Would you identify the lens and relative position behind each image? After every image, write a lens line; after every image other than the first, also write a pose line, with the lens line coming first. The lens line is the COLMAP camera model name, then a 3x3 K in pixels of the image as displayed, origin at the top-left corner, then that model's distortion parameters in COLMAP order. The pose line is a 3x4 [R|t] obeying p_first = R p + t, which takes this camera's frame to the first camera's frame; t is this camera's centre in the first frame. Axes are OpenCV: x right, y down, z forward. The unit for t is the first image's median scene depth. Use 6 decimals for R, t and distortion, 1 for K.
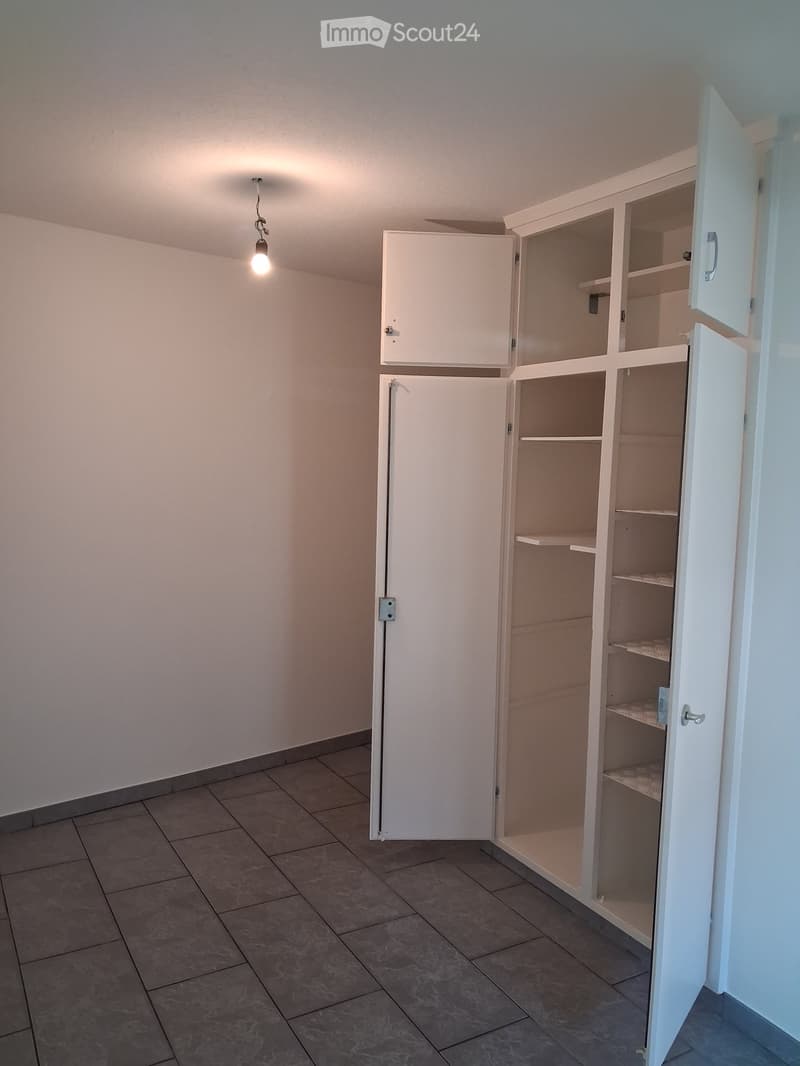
lens RADIAL K [[840.7, 0, 400.0], [0, 840.7, 533.0], [0, 0, 1]] dist [-0.006713, -0.009488]
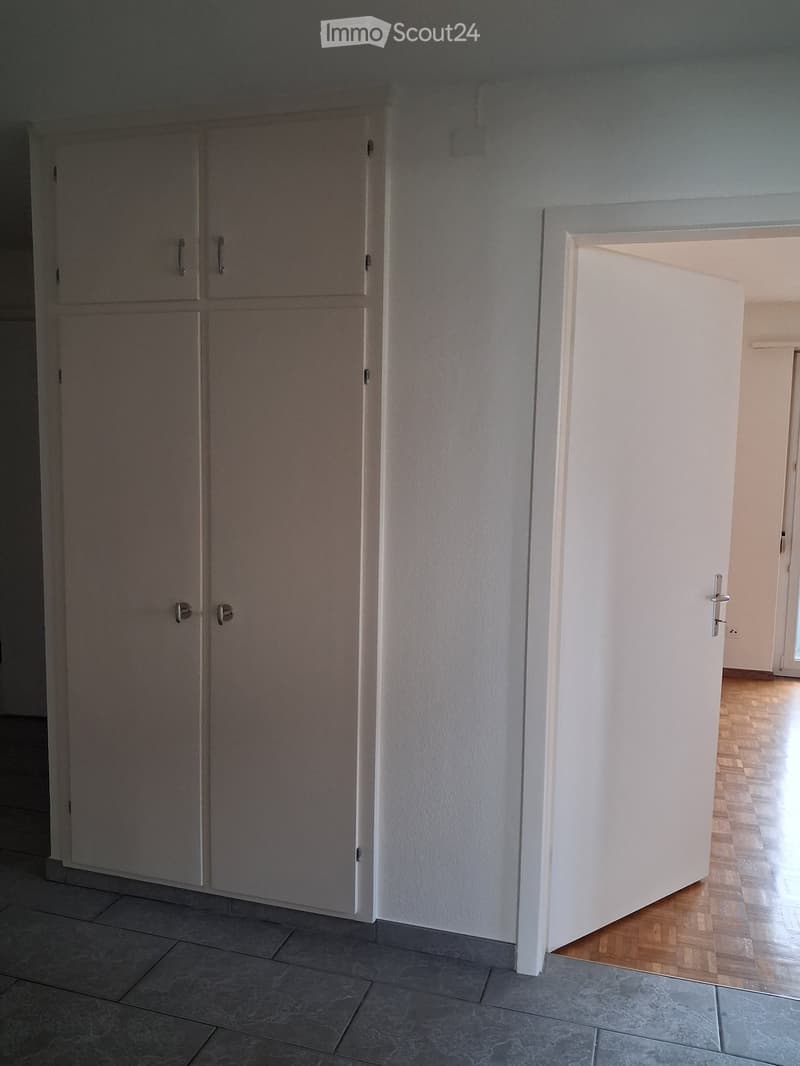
lens RADIAL K [[840.7, 0, 400.0], [0, 840.7, 533.0], [0, 0, 1]] dist [-0.006713, -0.009488]
pose [[0.732803, -0.086555, 0.674914, -0.263835], [0.060333, 0.996235, 0.062255, -0.015417], [-0.677761, -0.004901, 0.735266, 0.170451]]
